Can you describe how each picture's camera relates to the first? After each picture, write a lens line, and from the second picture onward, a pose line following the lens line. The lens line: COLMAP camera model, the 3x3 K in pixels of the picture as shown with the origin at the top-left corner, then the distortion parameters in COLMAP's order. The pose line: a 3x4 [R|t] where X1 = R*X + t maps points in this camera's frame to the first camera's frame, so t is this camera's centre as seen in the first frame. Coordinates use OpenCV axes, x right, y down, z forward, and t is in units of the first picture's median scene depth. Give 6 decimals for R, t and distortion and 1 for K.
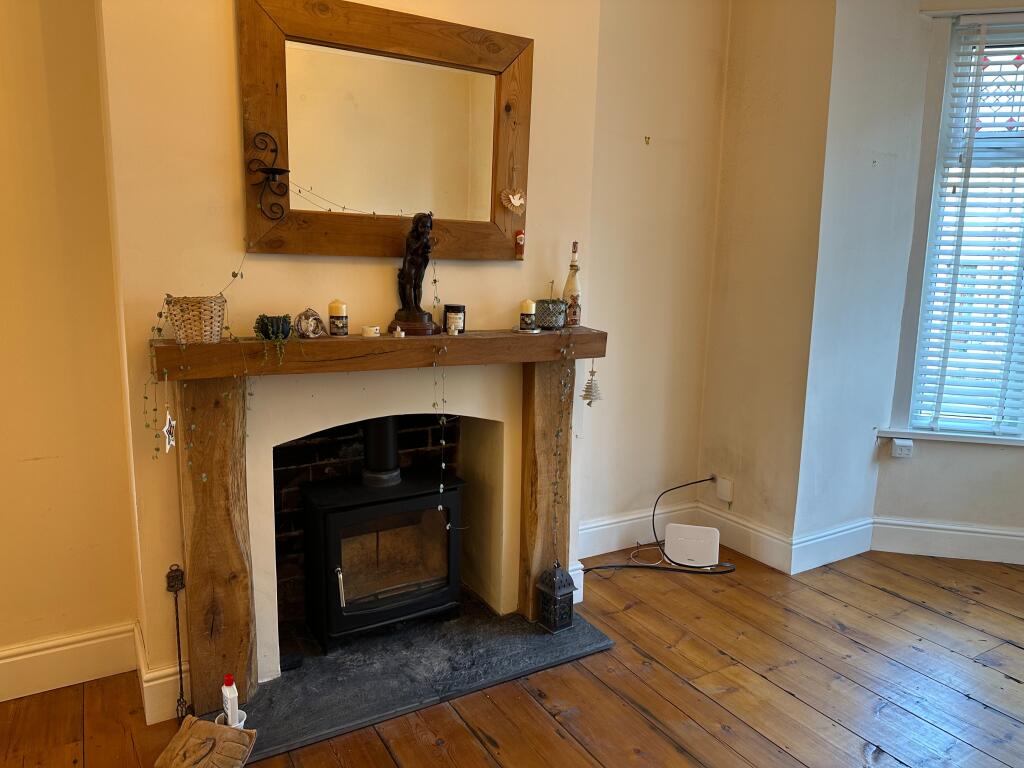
lens RADIAL K [[717.3, 0, 512.0], [0, 717.3, 384.0], [0, 0, 1]] dist [0.156354, -0.240252]
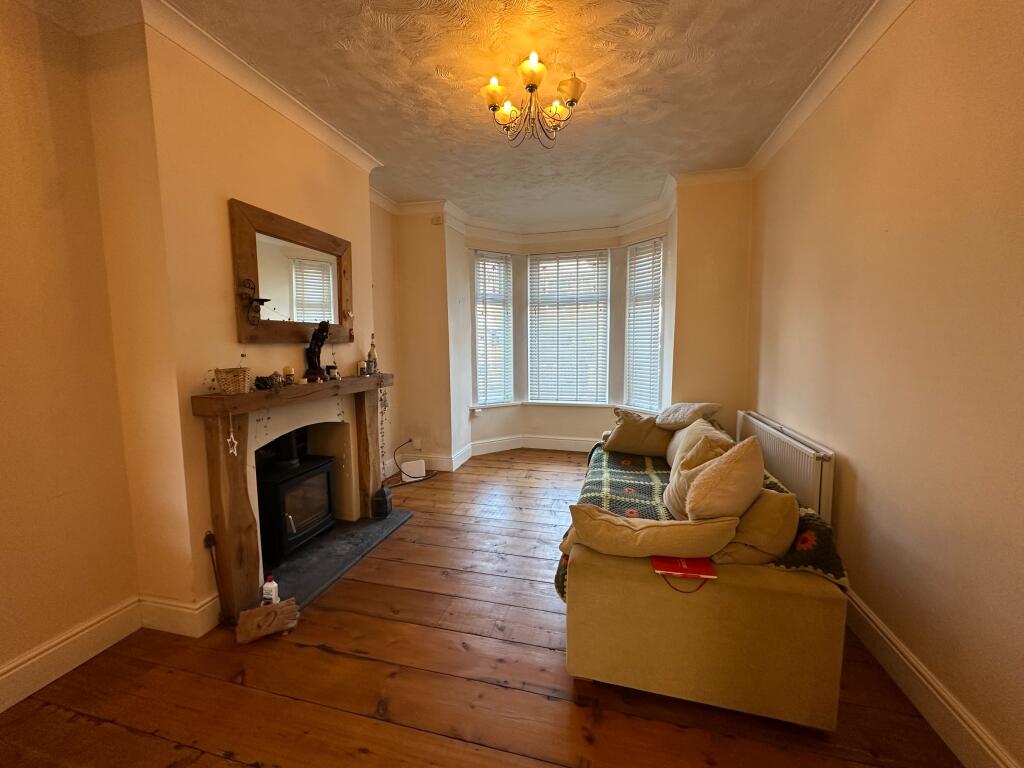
lens RADIAL K [[408.8, 0, 513.0], [0, 408.8, 381.8], [0, 0, 1]] dist [-0.002736, 0.000158]
pose [[0.703611, -0.092385, 0.704555, -0.513904], [0.138059, 0.990392, -0.008009, 0.012795], [-0.697045, 0.102905, 0.709605, -0.142421]]
